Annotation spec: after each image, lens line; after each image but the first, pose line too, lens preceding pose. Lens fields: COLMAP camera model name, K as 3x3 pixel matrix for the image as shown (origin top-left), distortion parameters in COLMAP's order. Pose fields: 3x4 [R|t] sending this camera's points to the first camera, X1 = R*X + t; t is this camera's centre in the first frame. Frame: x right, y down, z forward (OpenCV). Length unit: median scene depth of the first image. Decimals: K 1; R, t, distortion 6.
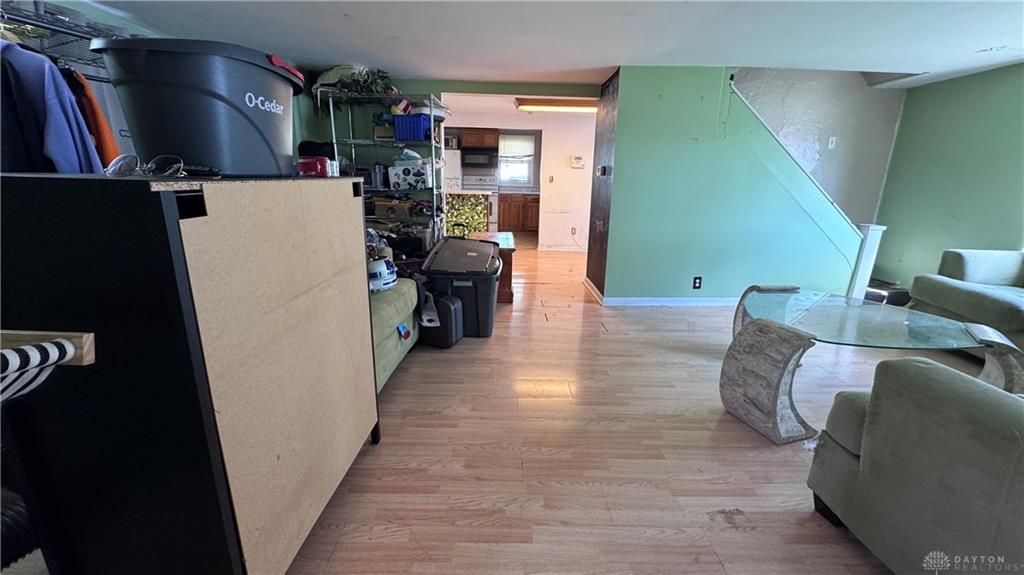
lens RADIAL K [[408.6, 0, 512.0], [0, 408.6, 287.5], [0, 0, 1]] dist [-0.002411, -0.000036]
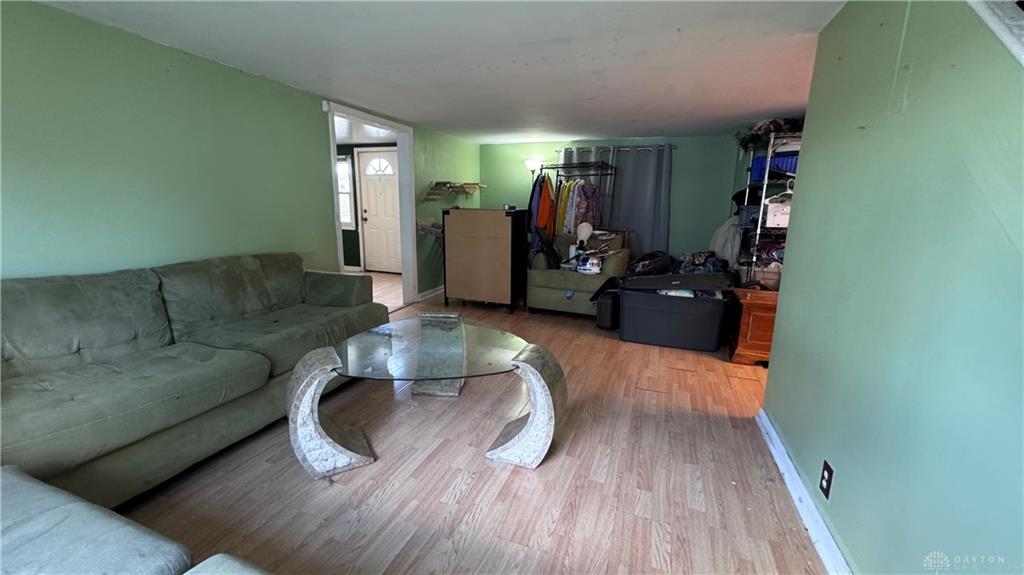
lens RADIAL K [[408.6, 0, 512.0], [0, 408.6, 287.5], [0, 0, 1]] dist [-0.002411, -0.000036]
pose [[-0.361728, 0.162628, -0.917989, 1.076616], [-0.269182, 0.924511, 0.269853, -0.249741], [0.892577, 0.344720, -0.290645, 0.932430]]
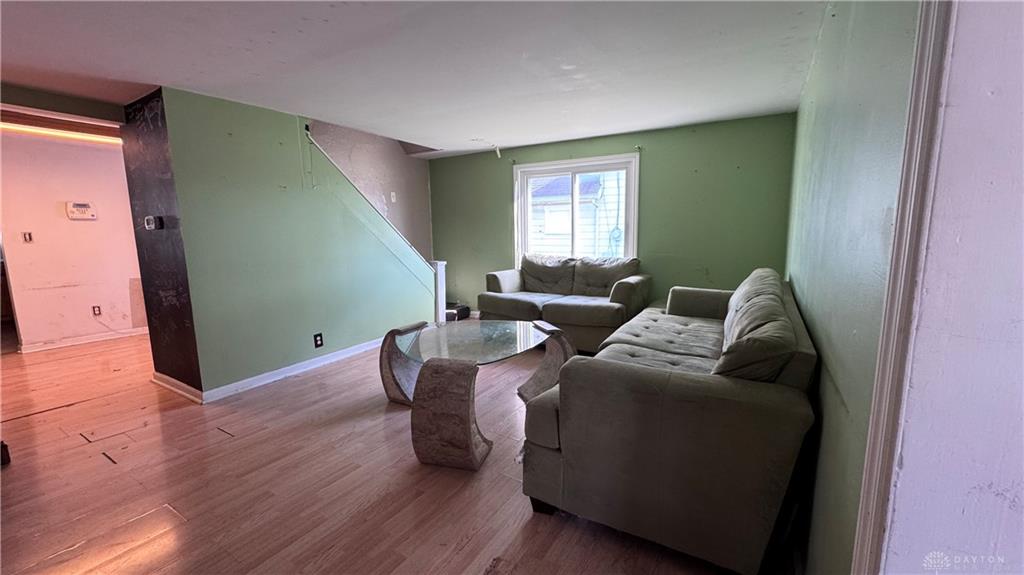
lens RADIAL K [[408.6, 0, 512.0], [0, 408.6, 287.5], [0, 0, 1]] dist [-0.002411, -0.000036]
pose [[0.540552, -0.145075, 0.828708, -0.062993], [0.241609, 0.970296, 0.012265, -0.039312], [-0.805871, 0.193593, 0.559547, 0.138062]]
